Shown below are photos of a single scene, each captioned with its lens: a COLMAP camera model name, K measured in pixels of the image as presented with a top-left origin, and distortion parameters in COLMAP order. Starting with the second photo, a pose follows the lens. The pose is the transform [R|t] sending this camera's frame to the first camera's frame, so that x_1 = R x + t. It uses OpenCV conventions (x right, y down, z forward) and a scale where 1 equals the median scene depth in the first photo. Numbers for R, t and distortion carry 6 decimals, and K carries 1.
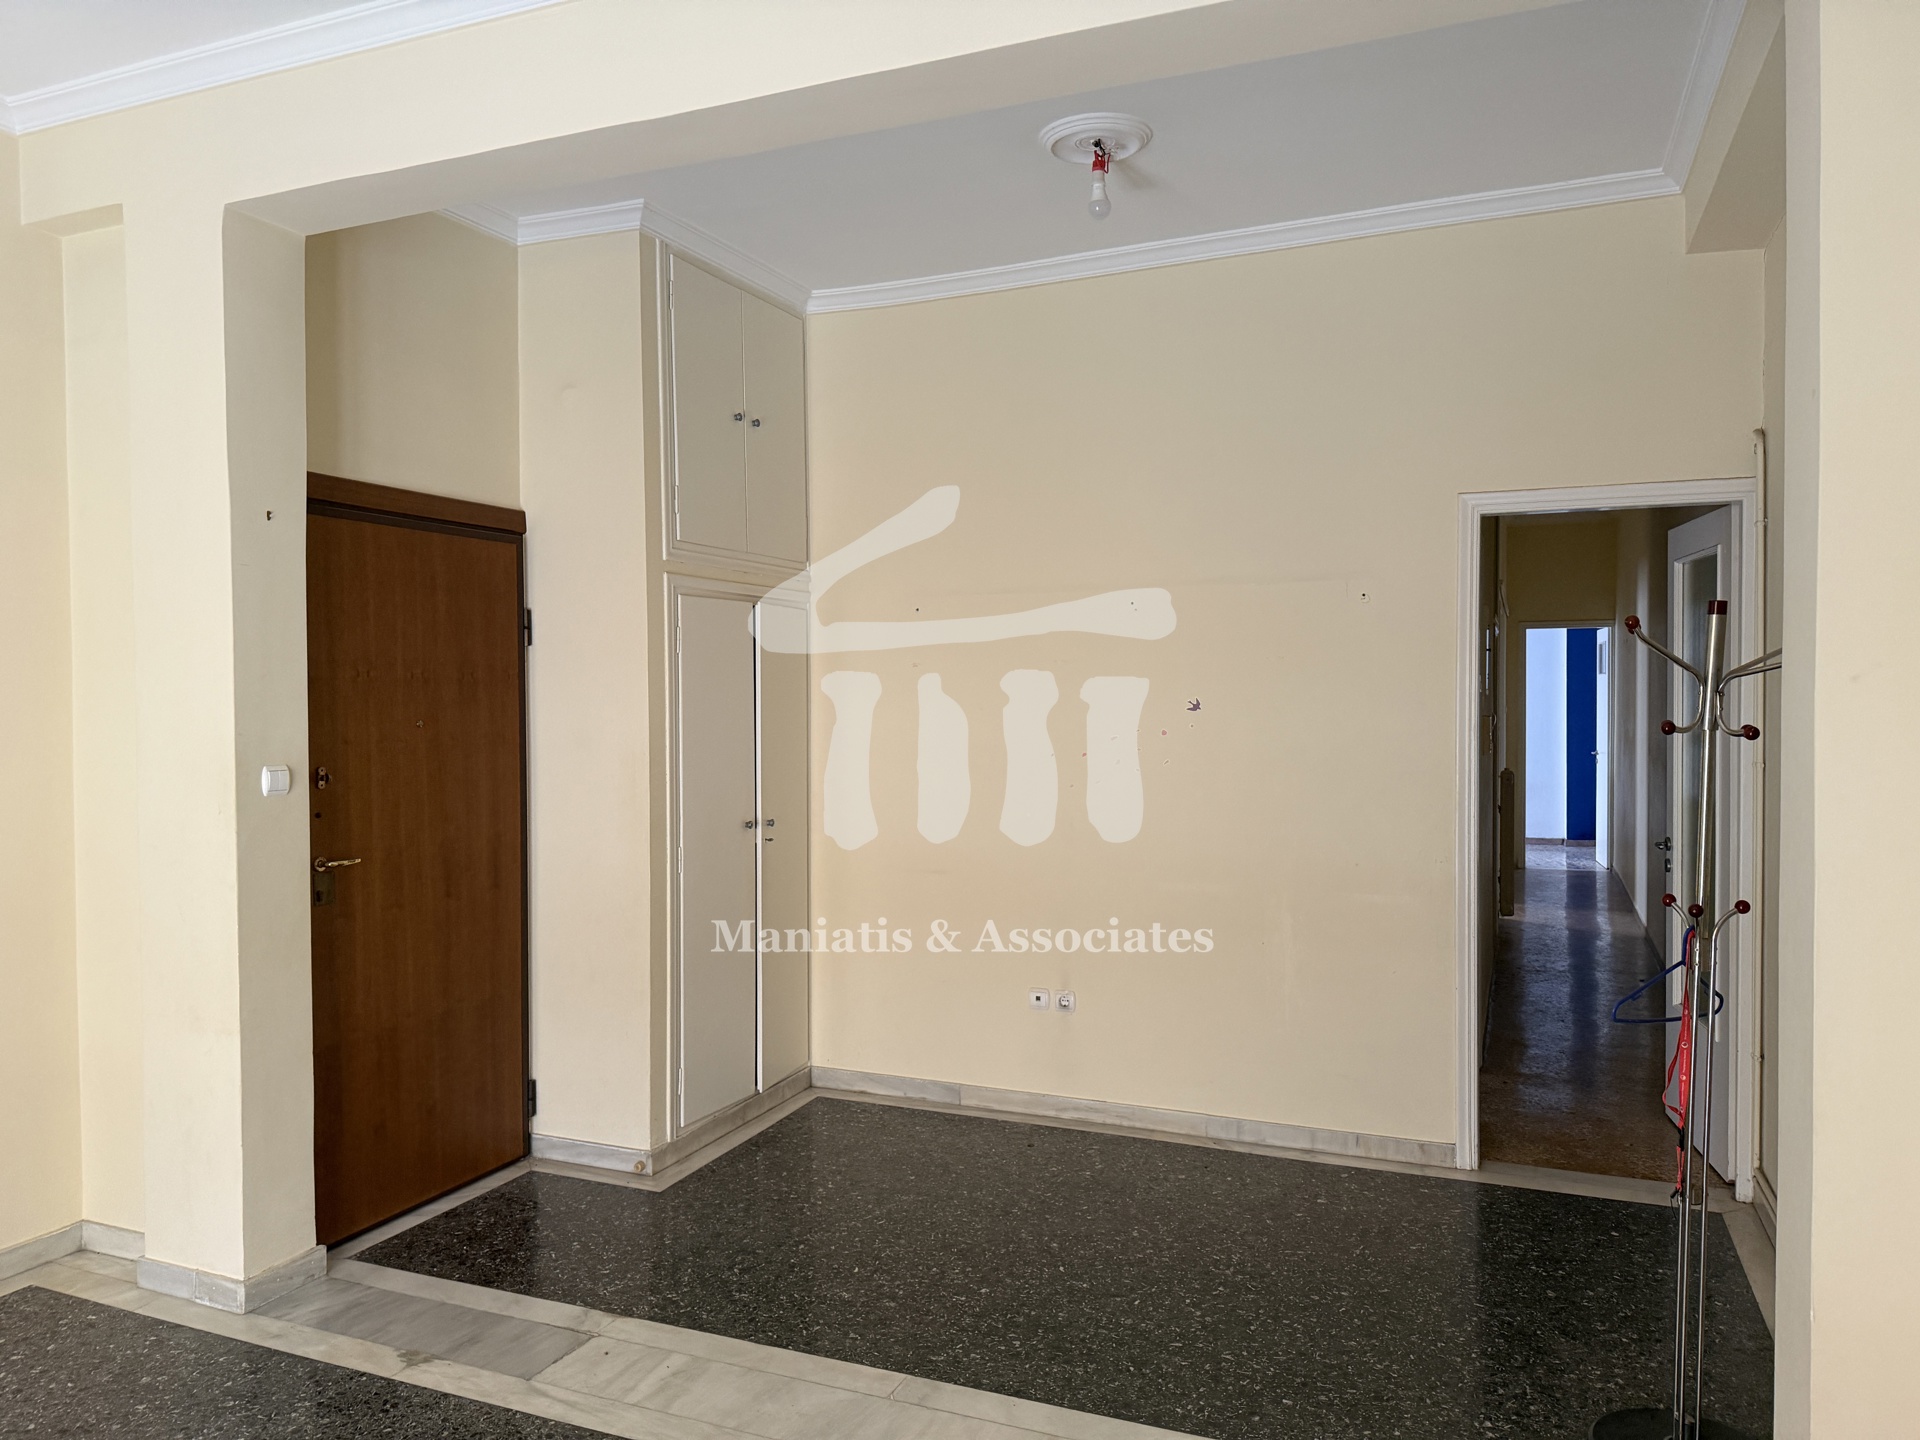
lens RADIAL K [[1357.6, 0, 956.7], [0, 1357.6, 723.7], [0, 0, 1]] dist [0.029549, -0.034777]
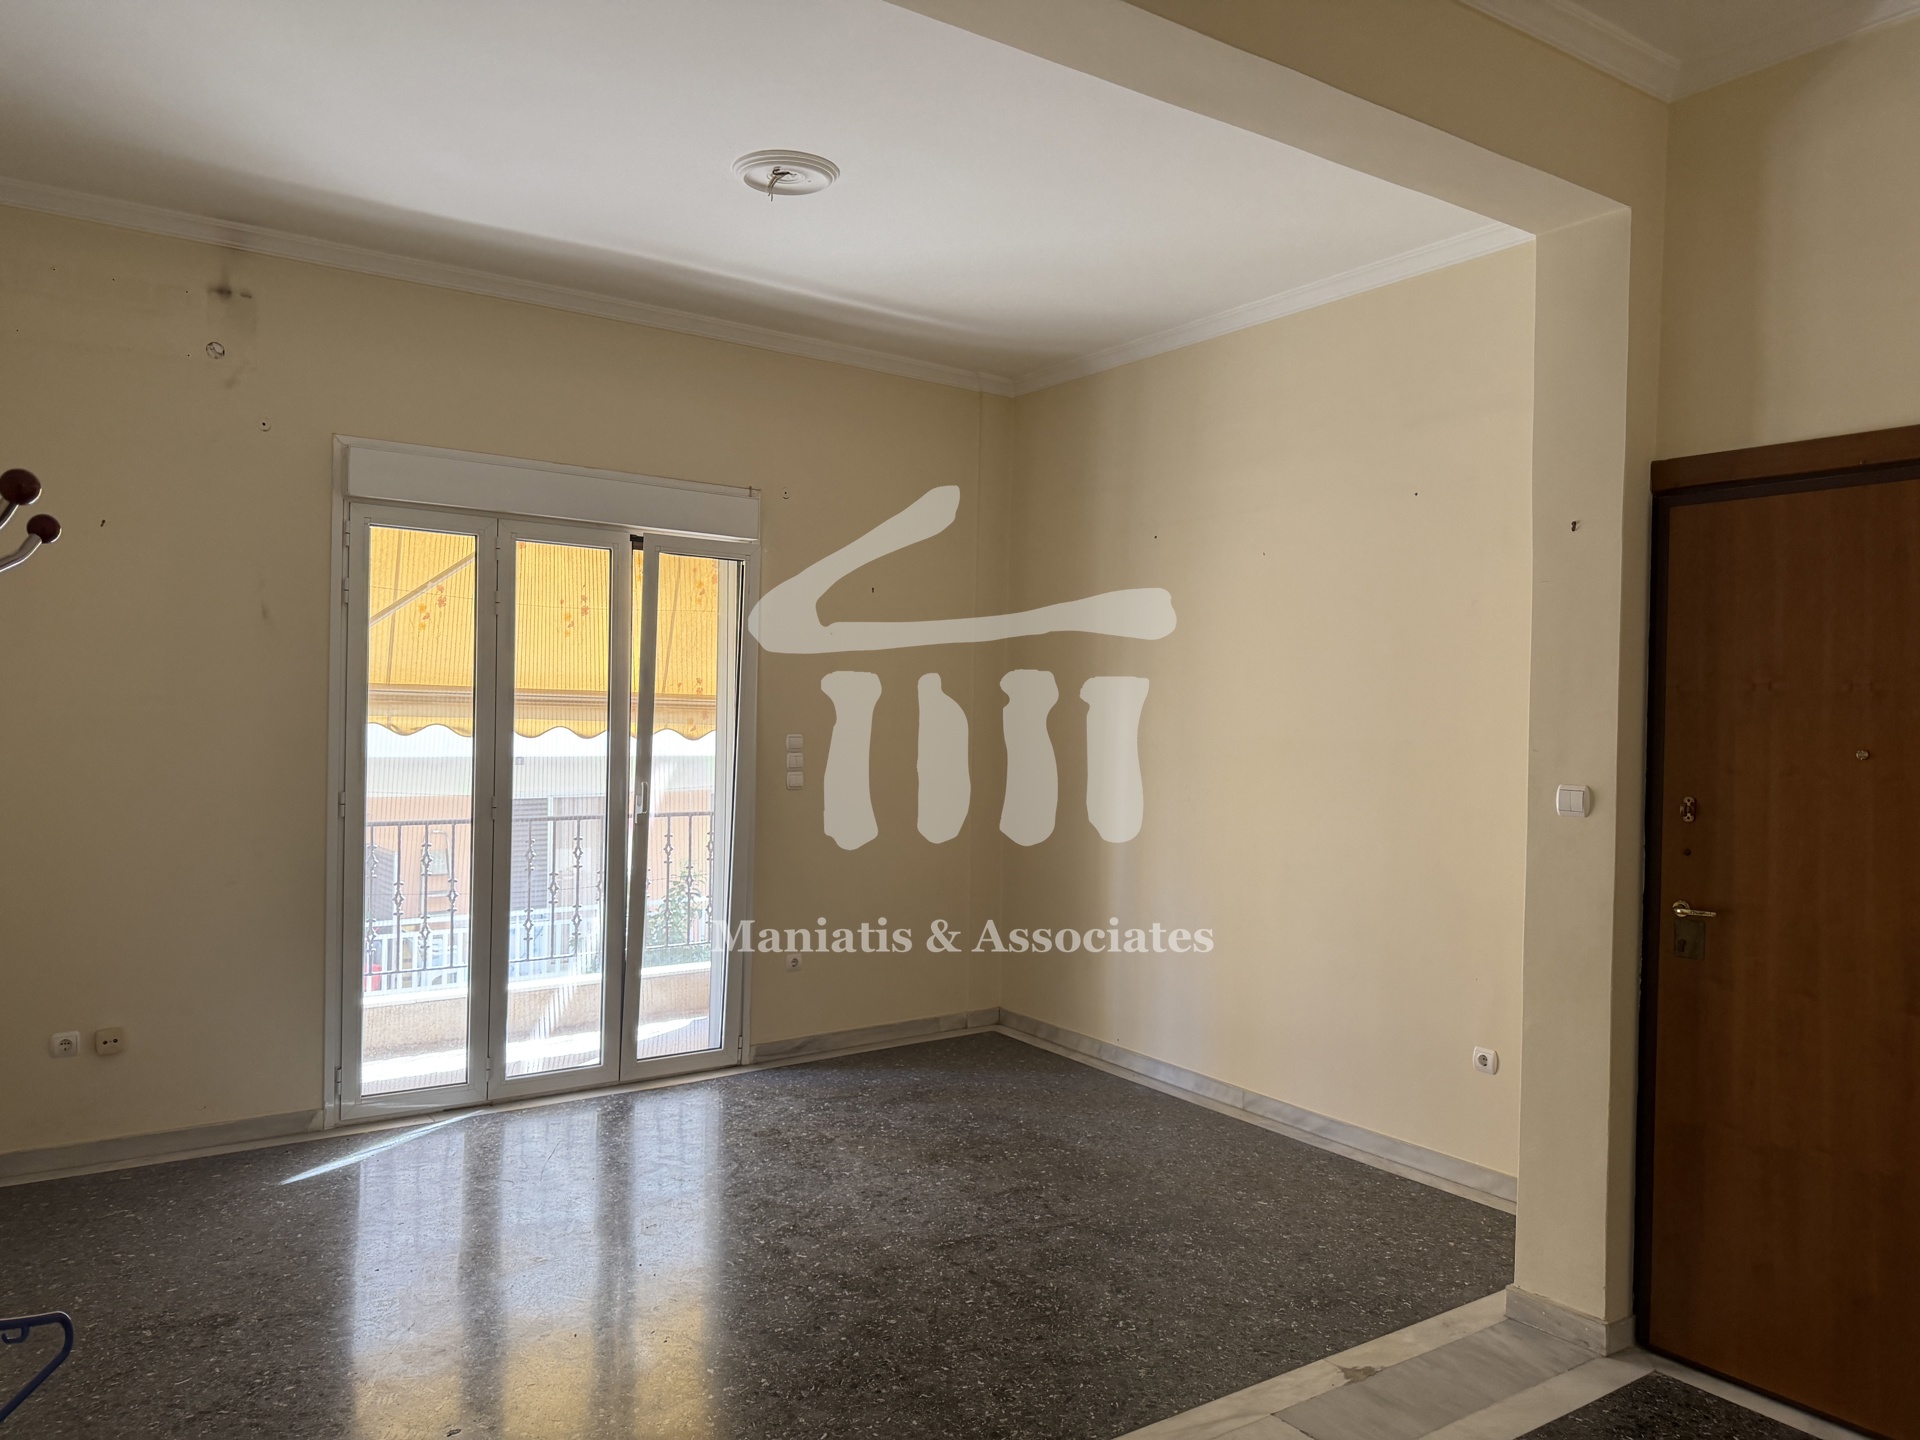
lens RADIAL K [[1357.6, 0, 956.7], [0, 1357.6, 723.7], [0, 0, 1]] dist [0.029549, -0.034777]
pose [[-0.532114, 0.002244, -0.846670, 0.550820], [-0.032536, 0.999204, 0.023097, -0.020683], [0.846048, 0.039838, -0.531617, 1.152926]]
